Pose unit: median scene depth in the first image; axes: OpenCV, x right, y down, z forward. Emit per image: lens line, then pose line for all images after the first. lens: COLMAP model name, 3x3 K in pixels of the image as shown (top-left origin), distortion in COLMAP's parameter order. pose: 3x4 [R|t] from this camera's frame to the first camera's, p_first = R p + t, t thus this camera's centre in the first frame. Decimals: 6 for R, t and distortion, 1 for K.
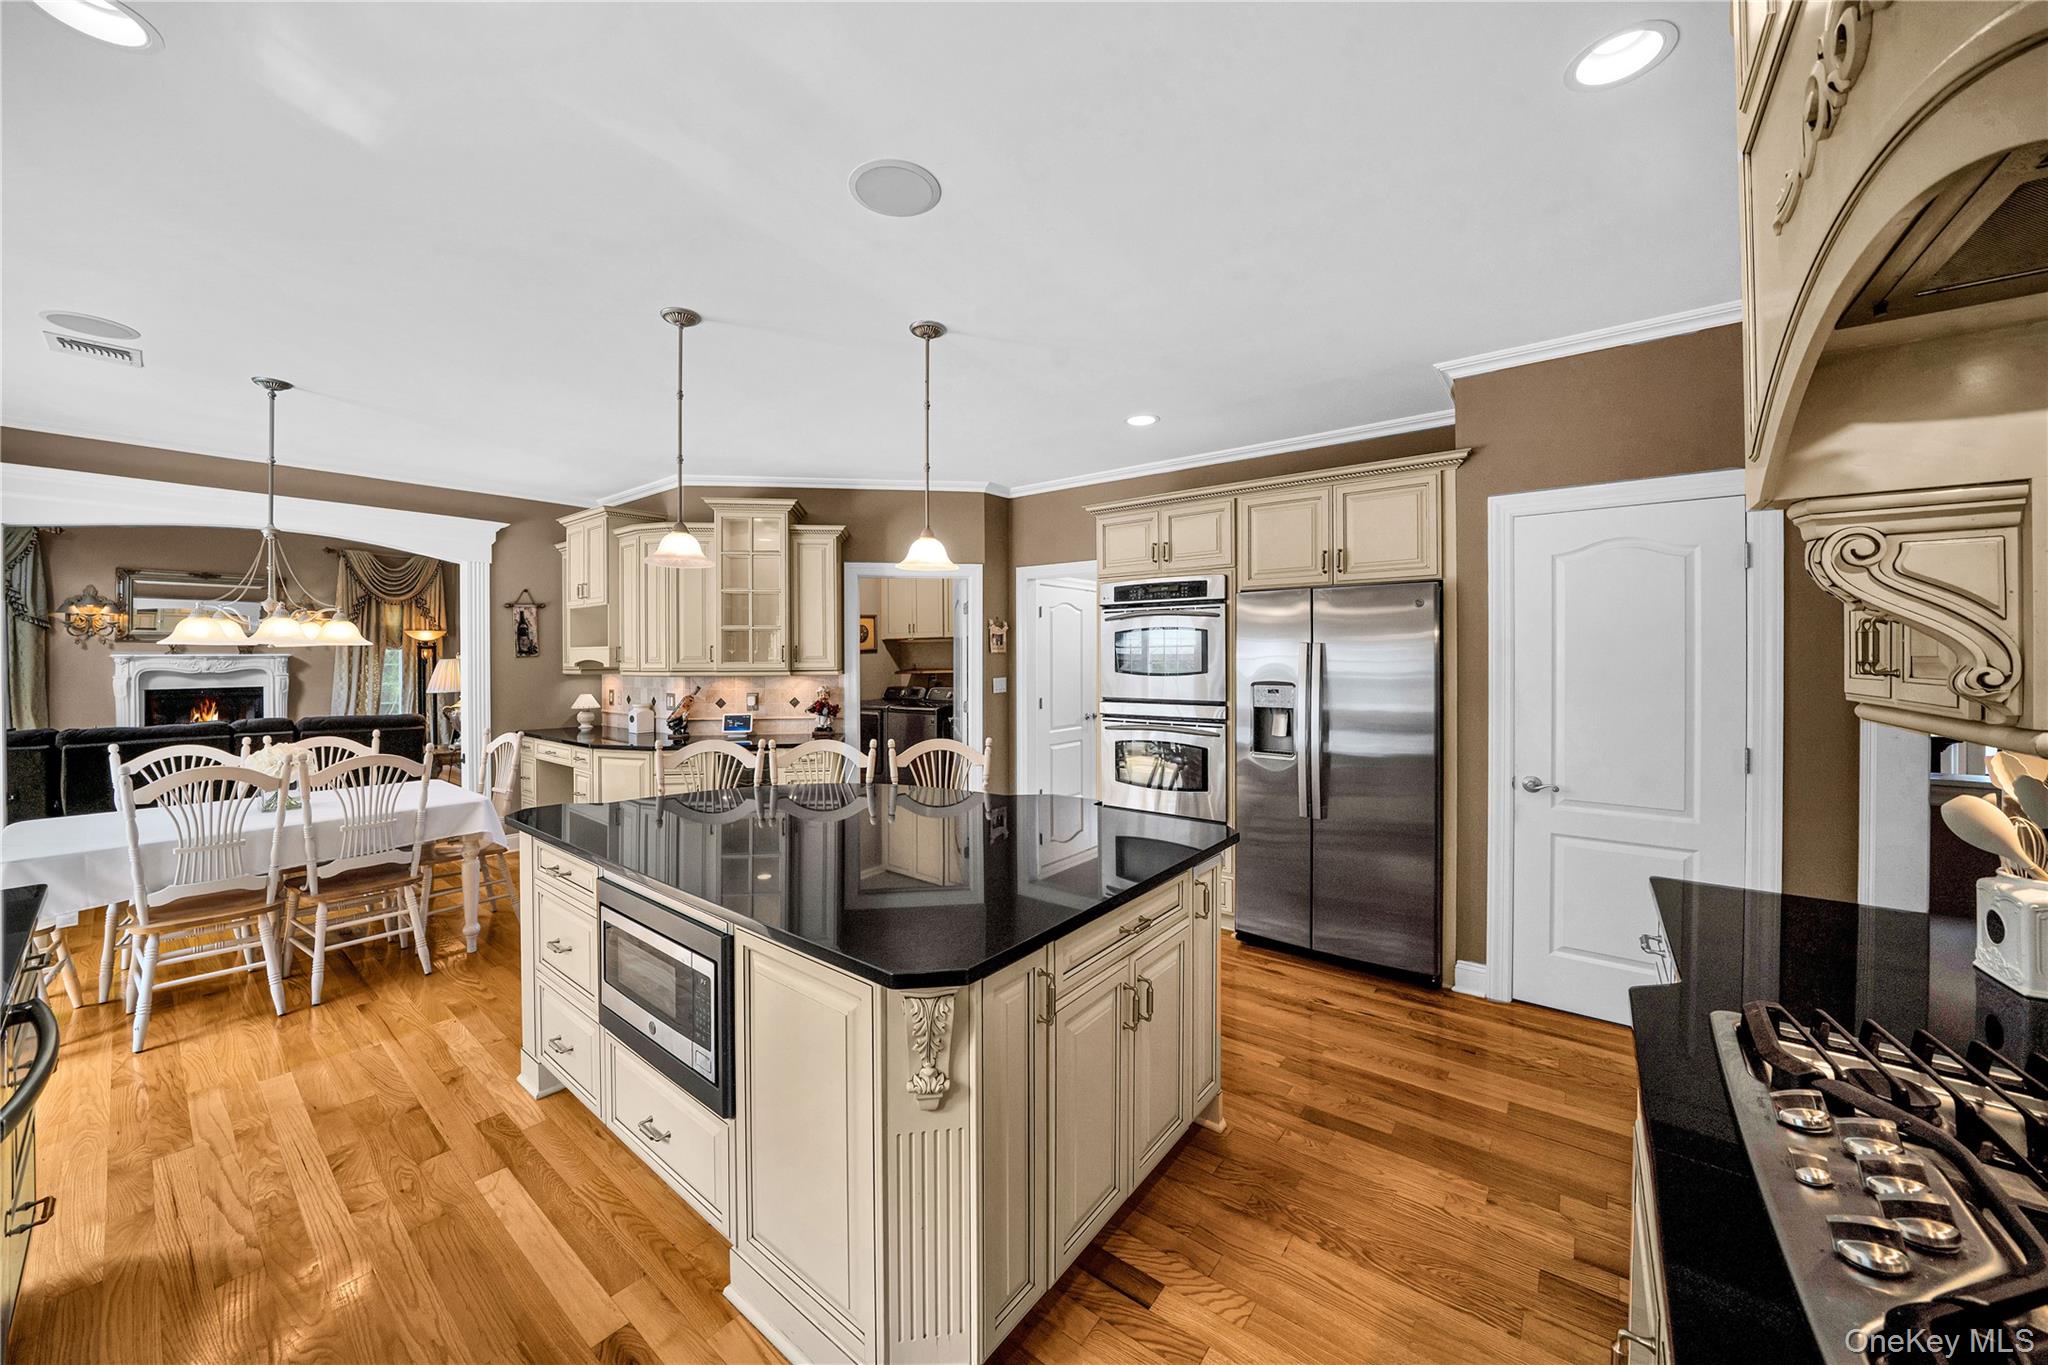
lens RADIAL K [[716.1, 0, 1018.1], [0, 716.1, 684.9], [0, 0, 1]] dist [-0.022330, 0.001902]
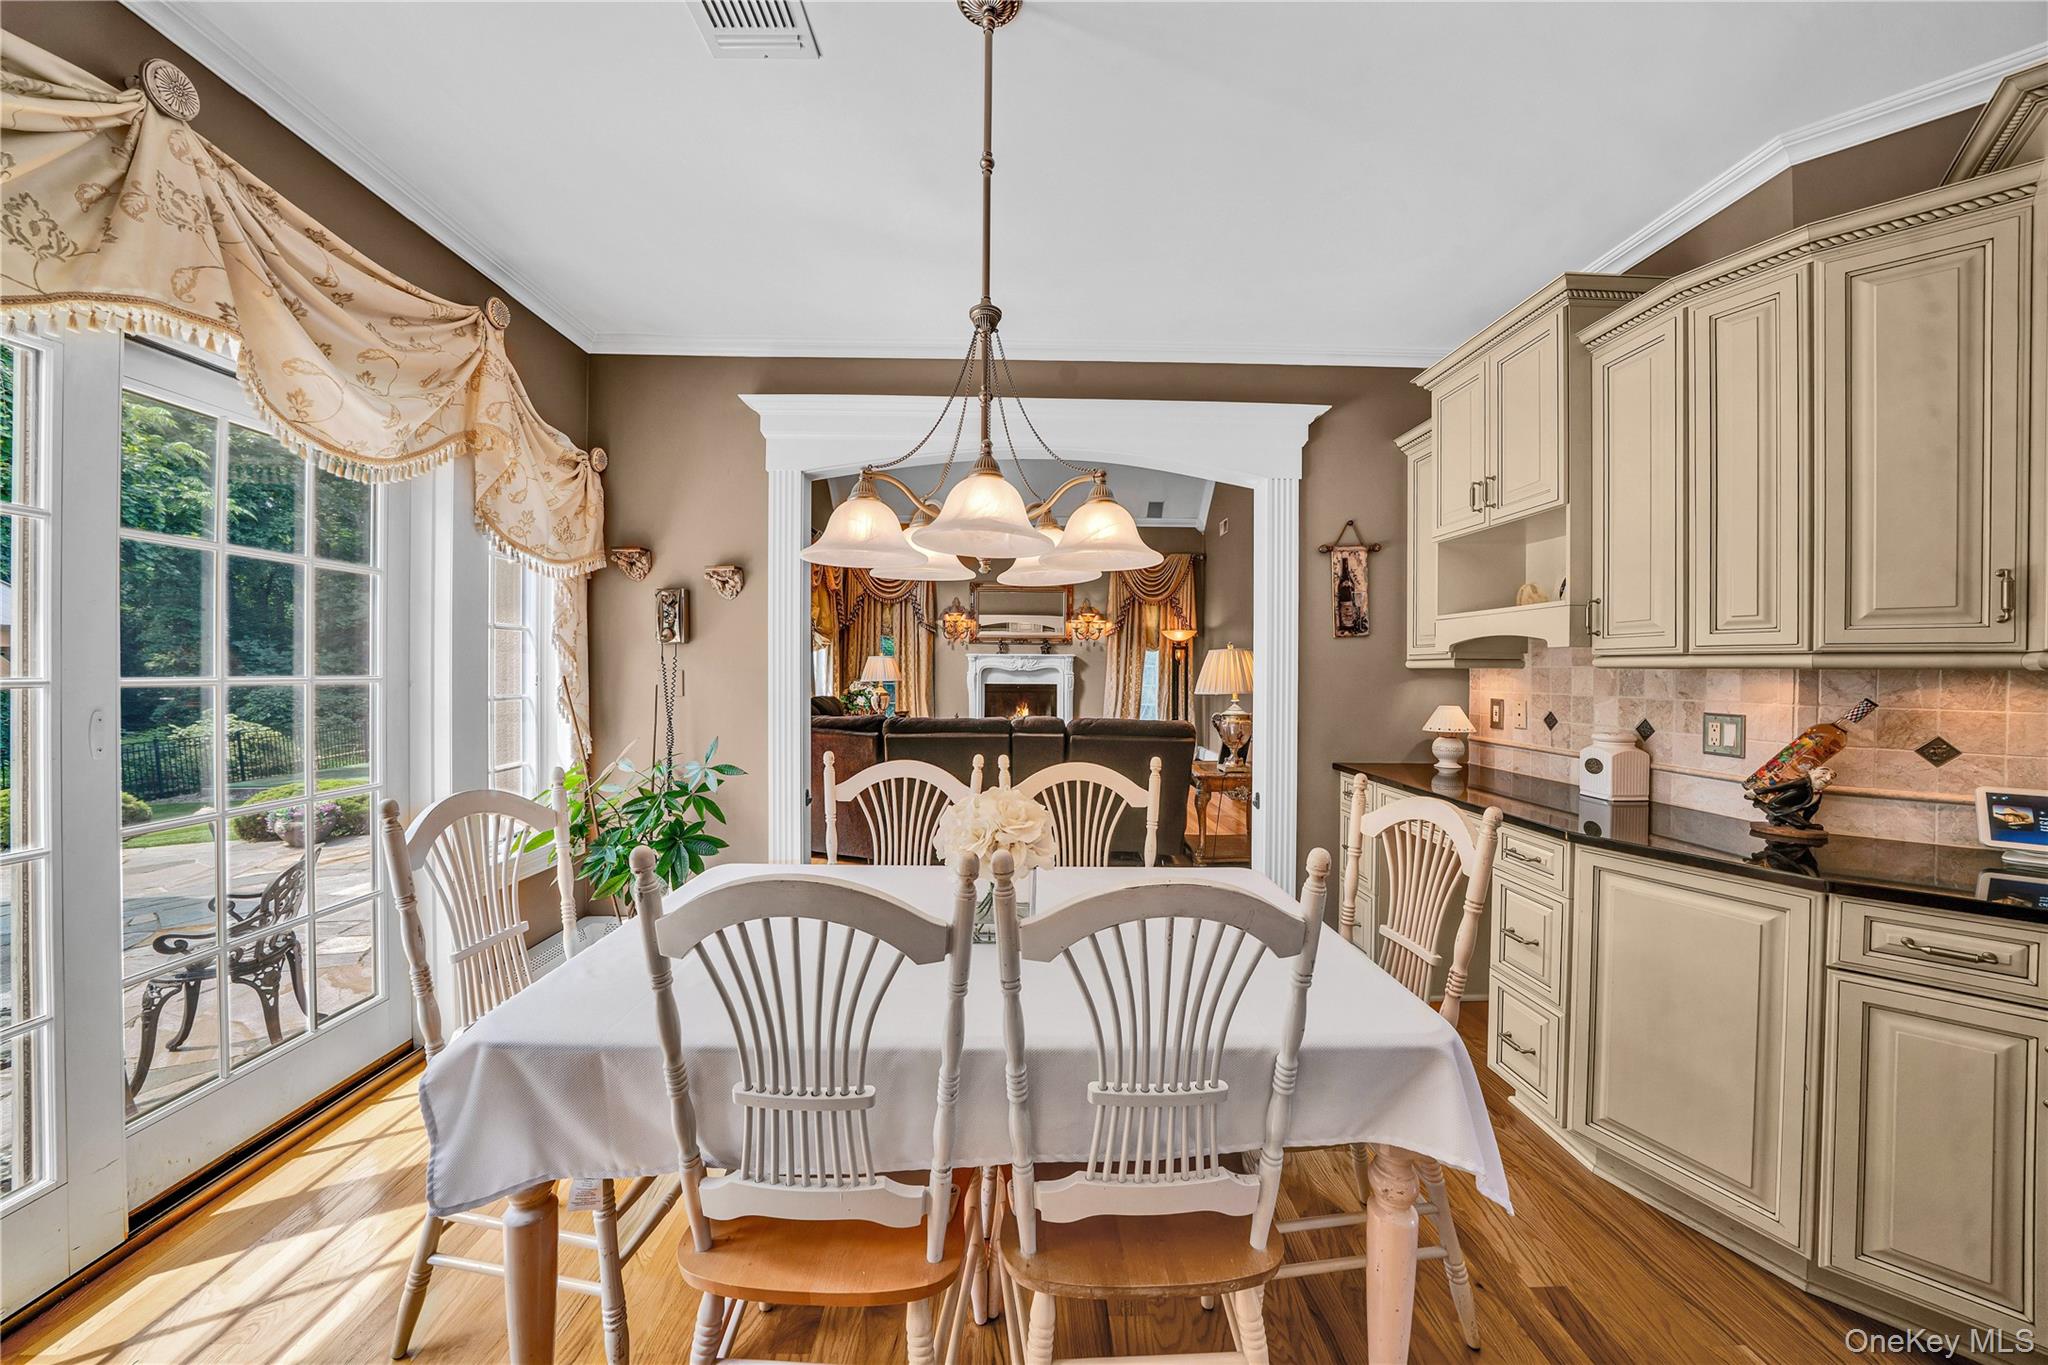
lens RADIAL K [[716.1, 0, 1018.1], [0, 716.1, 684.9], [0, 0, 1]] dist [-0.022330, 0.001902]
pose [[0.625221, 0.021946, -0.780139, -0.398554], [-0.038161, 0.999269, -0.002473, 0.011472], [0.779514, 0.031318, 0.625601, 0.415402]]
